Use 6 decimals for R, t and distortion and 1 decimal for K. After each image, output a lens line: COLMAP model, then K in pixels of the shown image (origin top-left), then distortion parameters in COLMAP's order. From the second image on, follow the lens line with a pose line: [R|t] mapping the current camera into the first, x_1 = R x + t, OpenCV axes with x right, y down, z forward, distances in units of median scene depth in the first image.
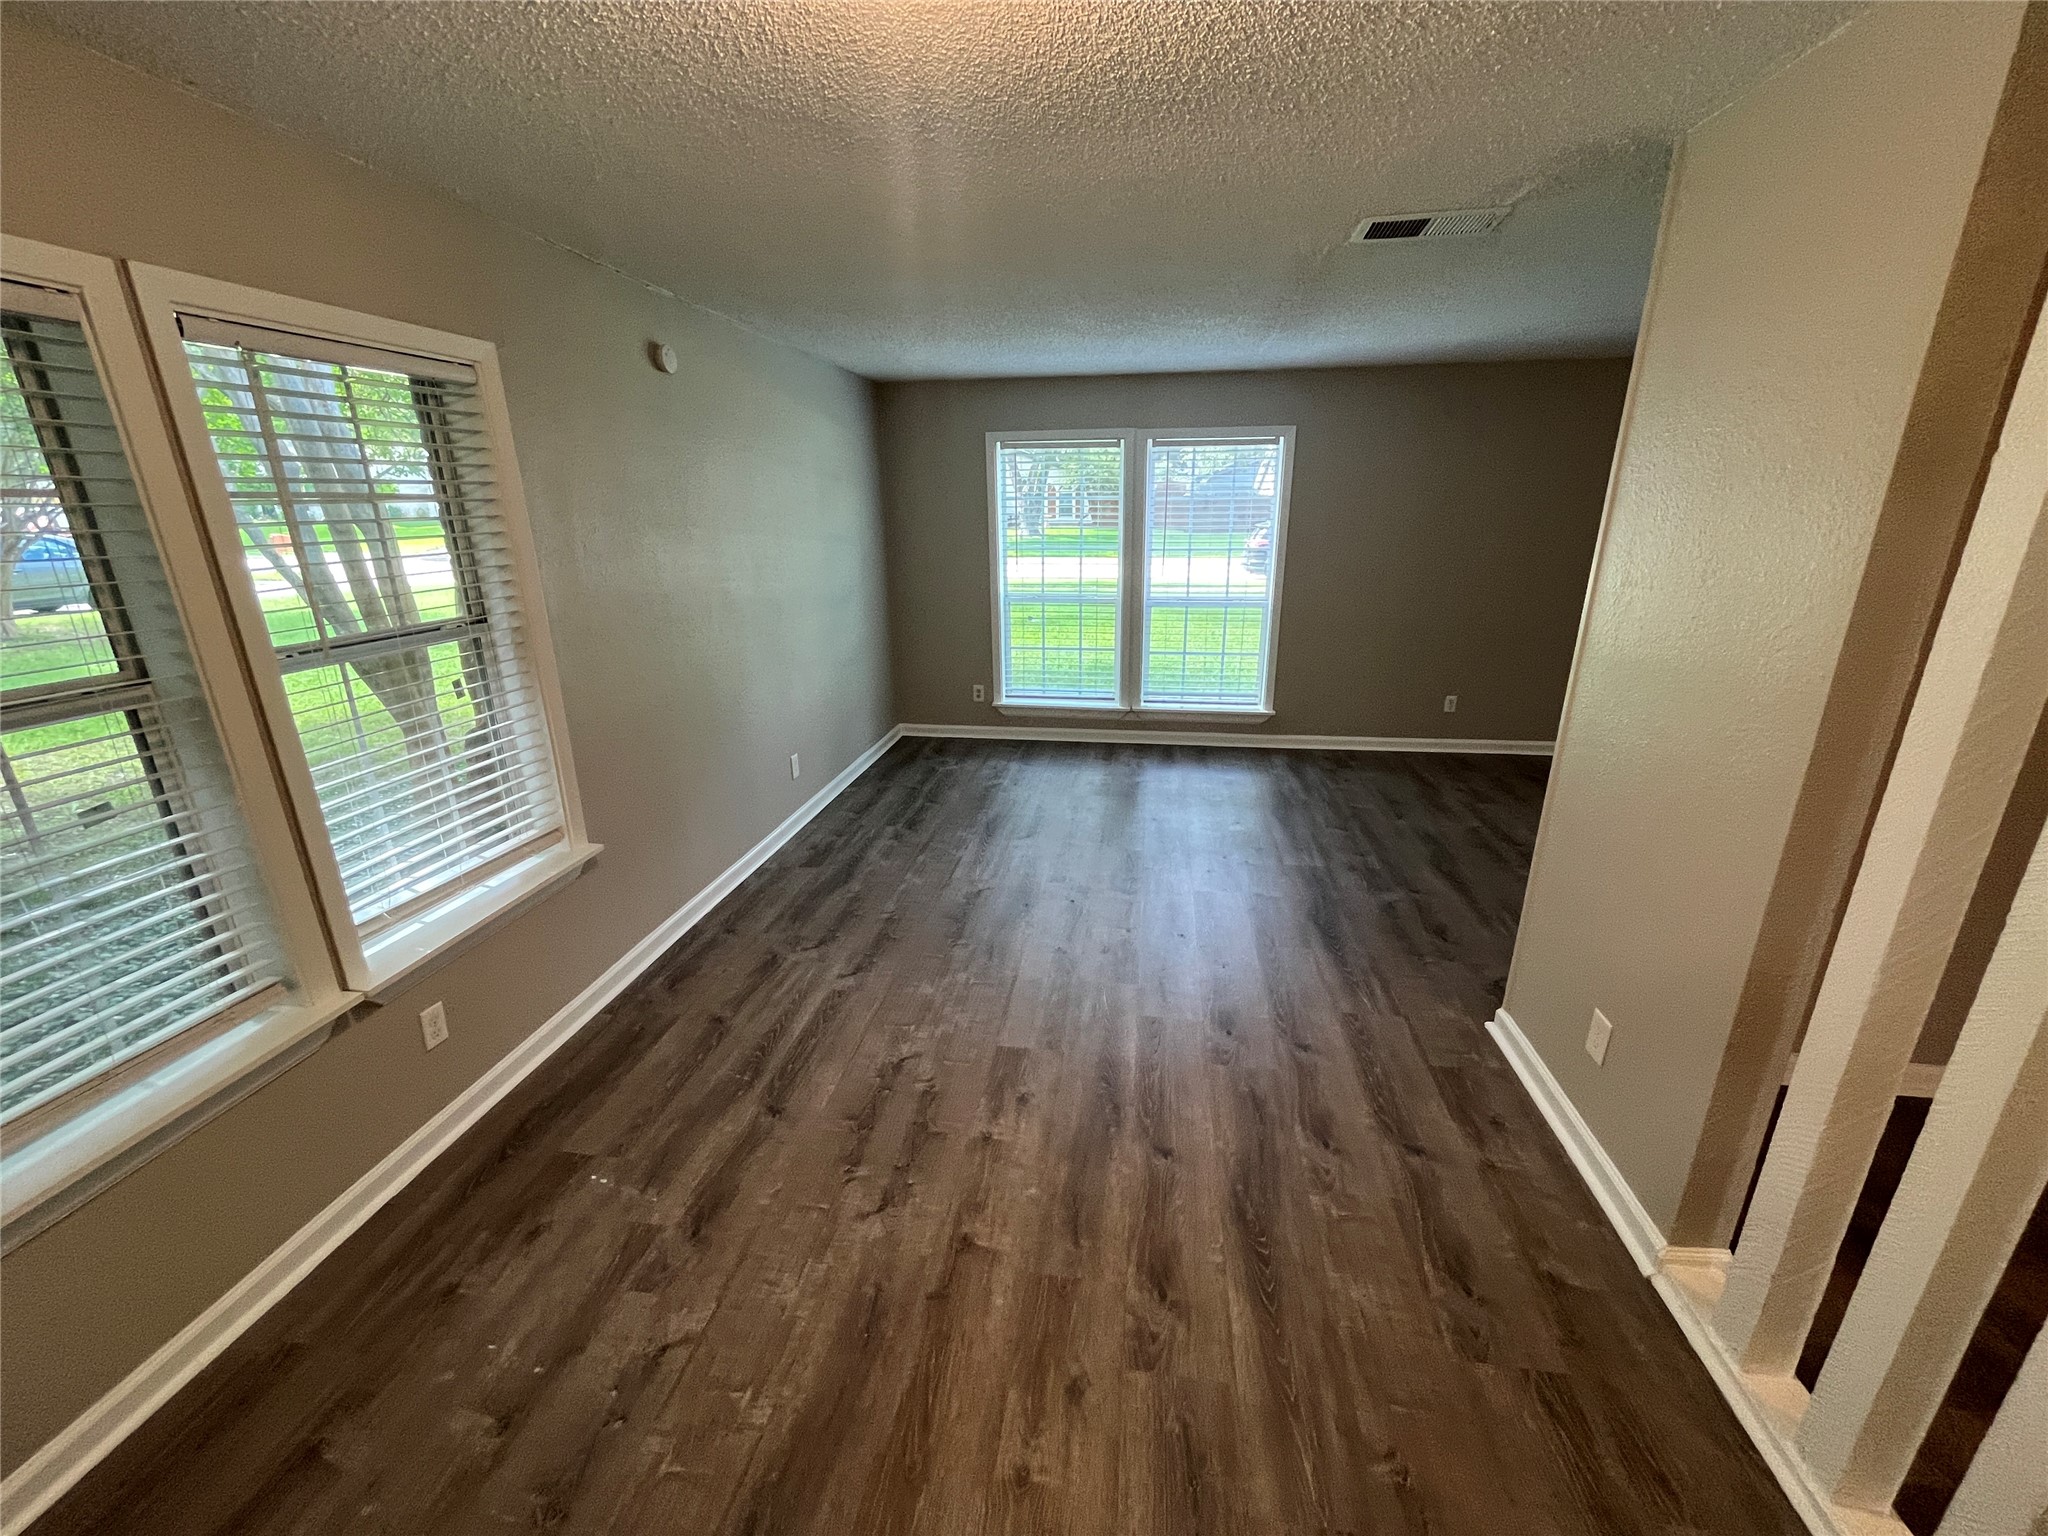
lens RADIAL K [[825.0, 0, 1025.8], [0, 825.0, 773.7], [0, 0, 1]] dist [-0.010030, -0.000097]
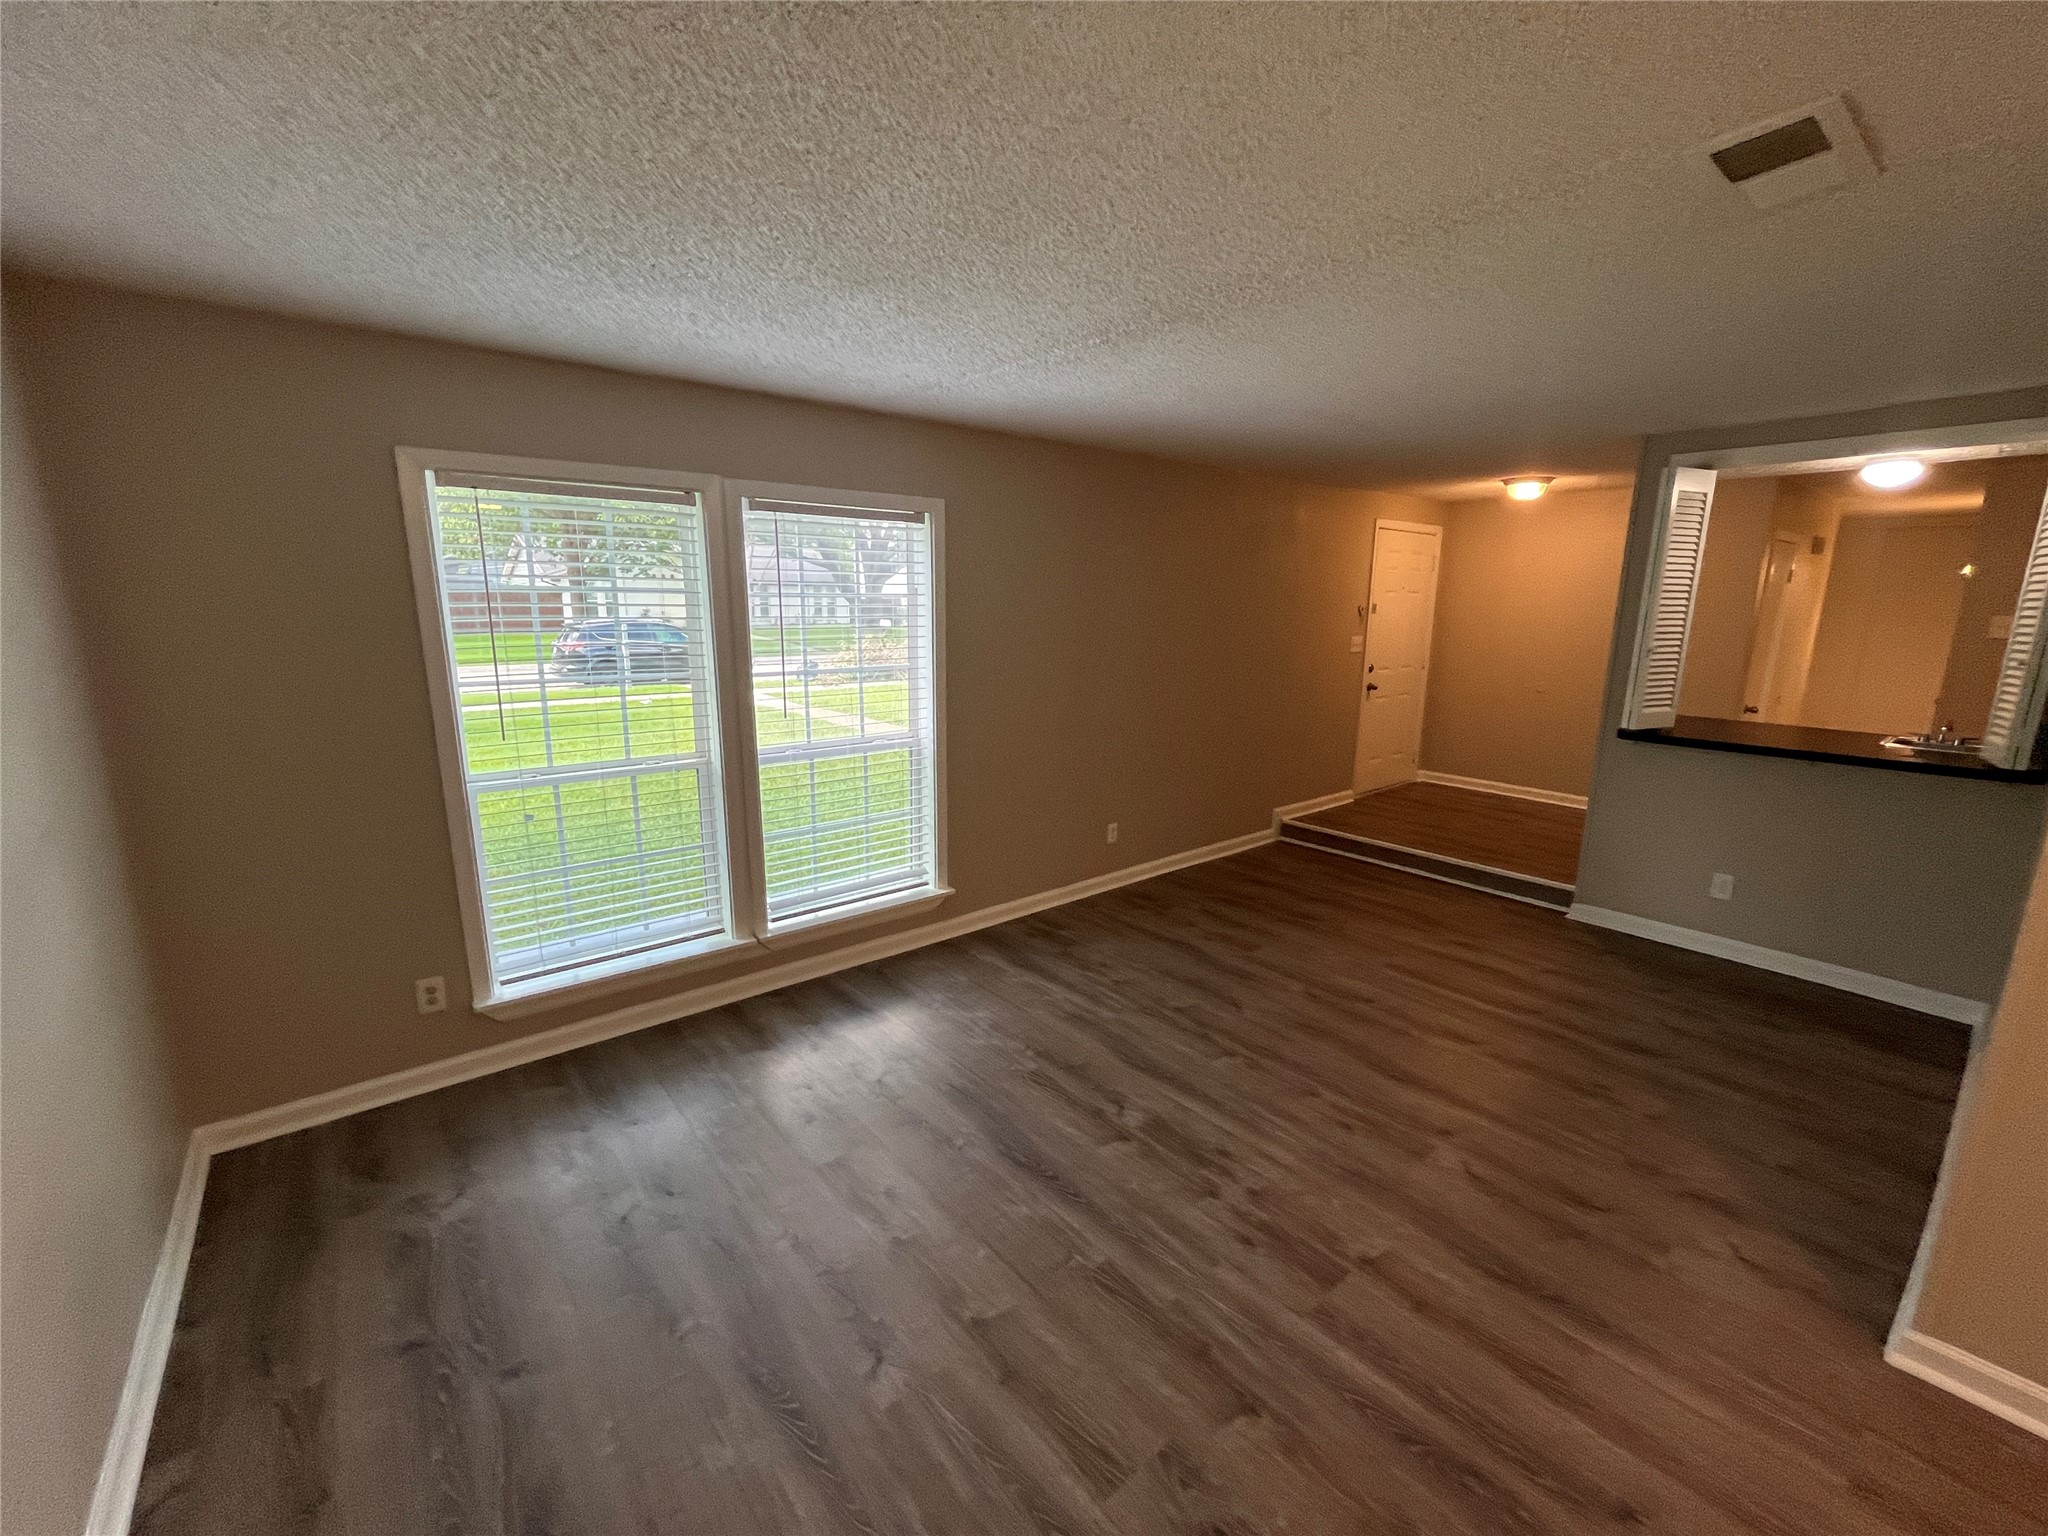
lens RADIAL K [[832.0, 0, 1025.1], [0, 832.0, 770.2], [0, 0, 1]] dist [-0.000544, -0.000166]
pose [[0.671836, -0.133061, 0.728650, -0.252801], [0.218230, 0.975625, -0.023052, -0.221024], [-0.707822, 0.174500, 0.684498, 0.680790]]
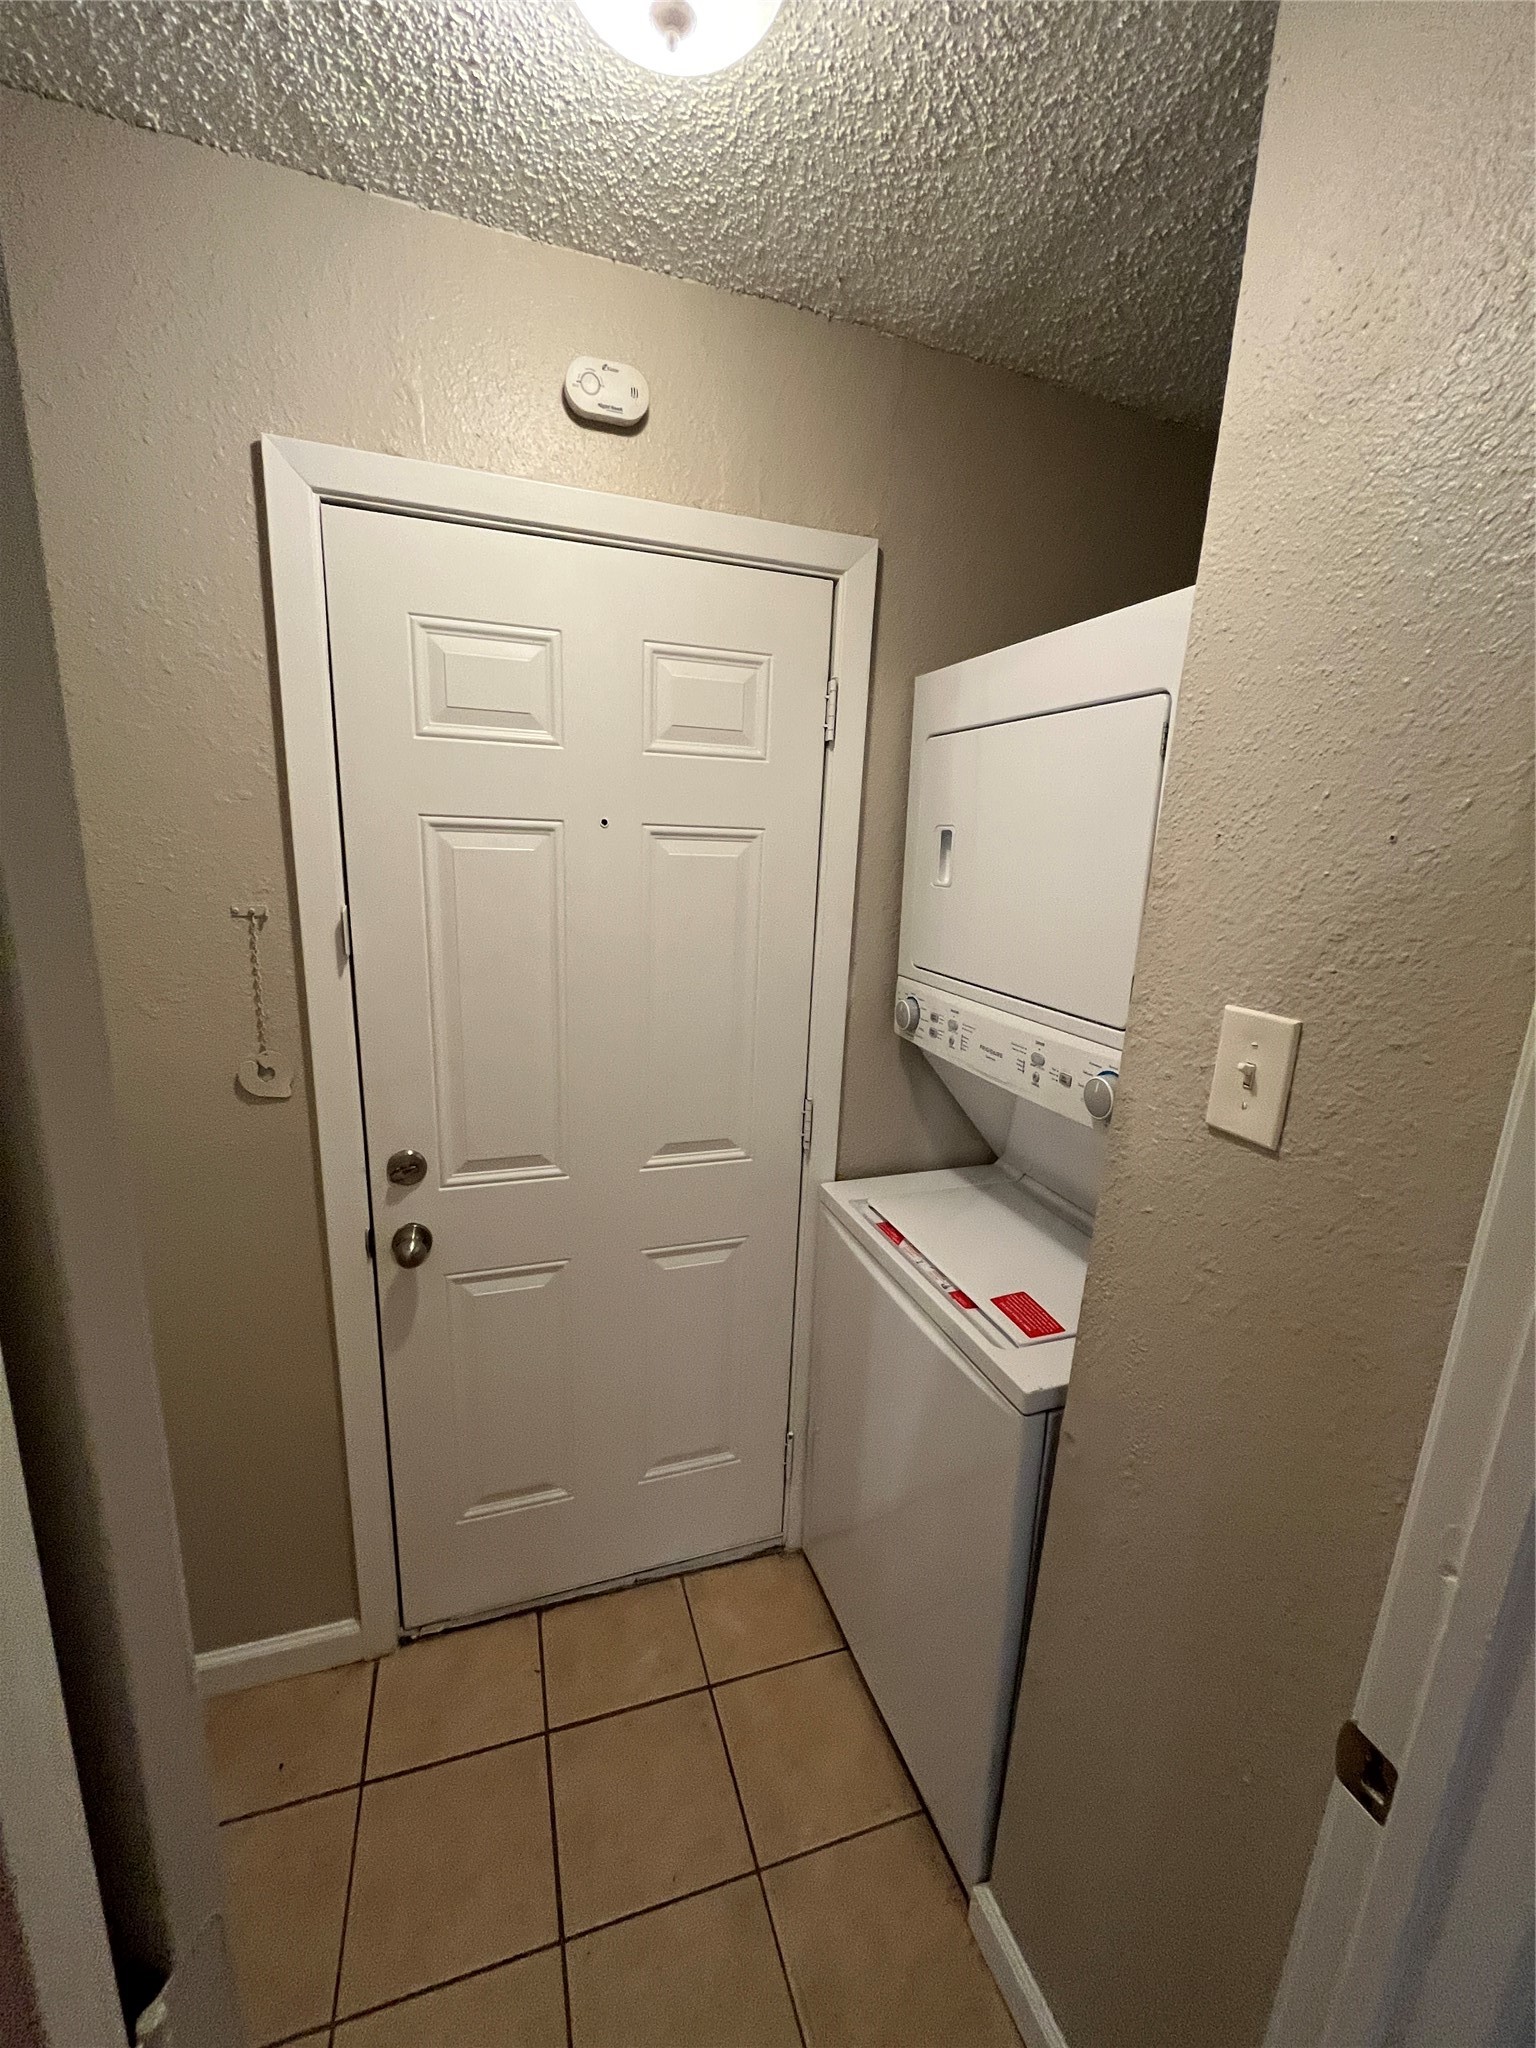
lens RADIAL K [[832.0, 0, 770.9], [0, 832.0, 1027.5], [0, 0, 1]] dist [-0.000544, -0.000166]
pose [[0.890445, -0.054240, 0.451848, 1.466850], [0.089546, 0.994344, -0.057105, -0.335928], [-0.446195, 0.091310, 0.890266, 0.885758]]
